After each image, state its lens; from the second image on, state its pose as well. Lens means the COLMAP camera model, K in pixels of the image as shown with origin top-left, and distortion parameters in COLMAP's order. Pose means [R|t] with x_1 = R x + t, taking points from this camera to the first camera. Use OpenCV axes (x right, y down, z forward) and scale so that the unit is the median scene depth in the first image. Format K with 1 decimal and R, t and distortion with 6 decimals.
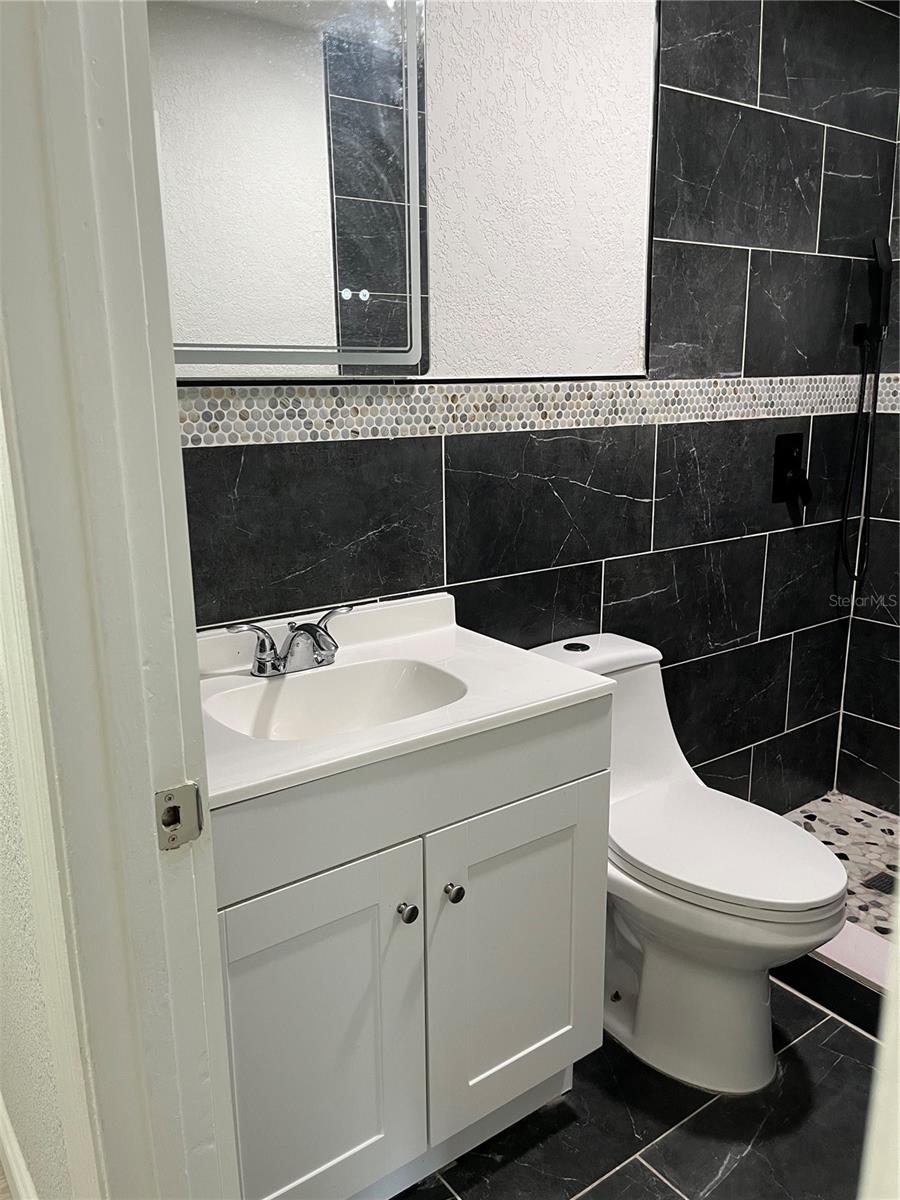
lens RADIAL K [[901.4, 0, 450.0], [0, 901.4, 600.0], [0, 0, 1]] dist [0.054019, -0.091968]
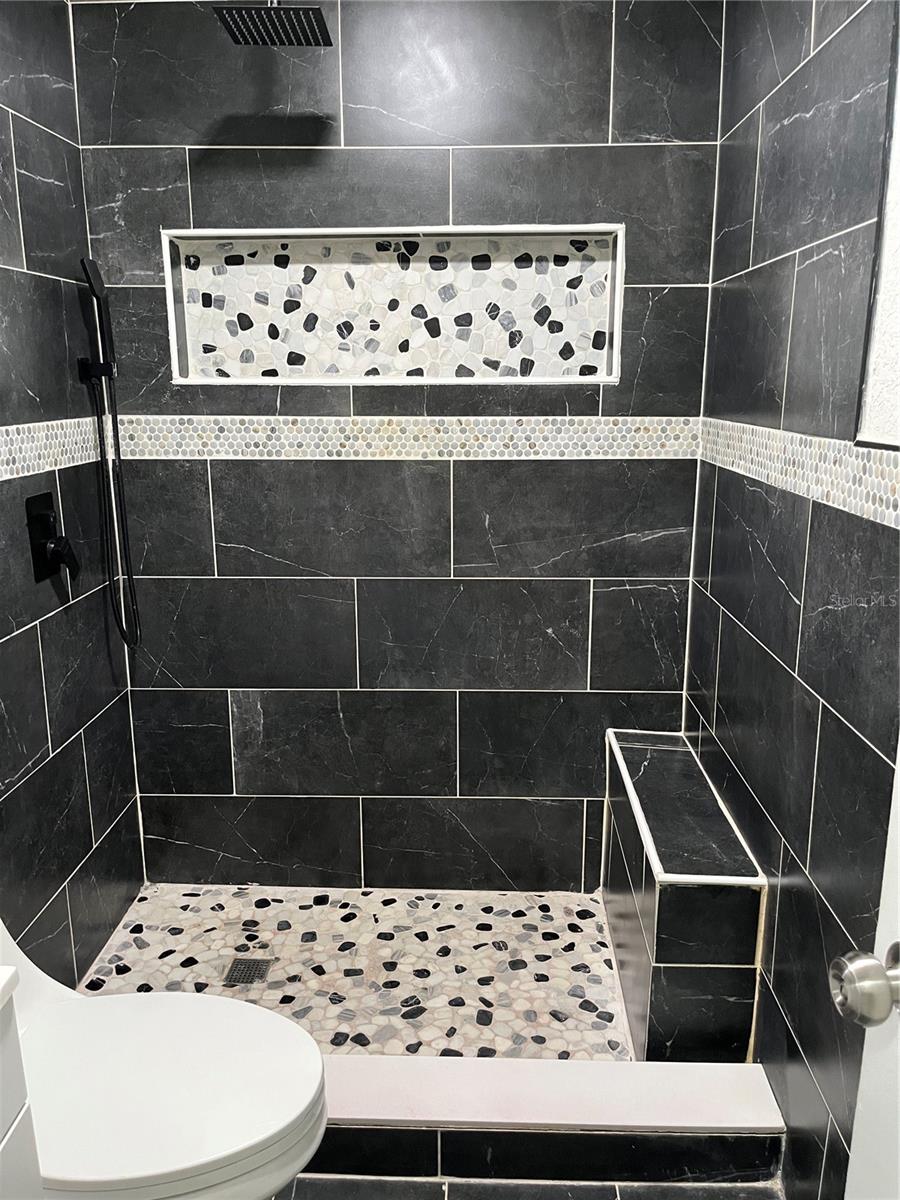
lens RADIAL K [[901.4, 0, 450.0], [0, 901.4, 600.0], [0, 0, 1]] dist [0.054019, -0.091968]
pose [[0.602859, -0.176327, 0.778120, -0.041581], [0.181237, 0.980043, 0.081669, -0.090539], [-0.776991, 0.091789, 0.622784, 0.228877]]
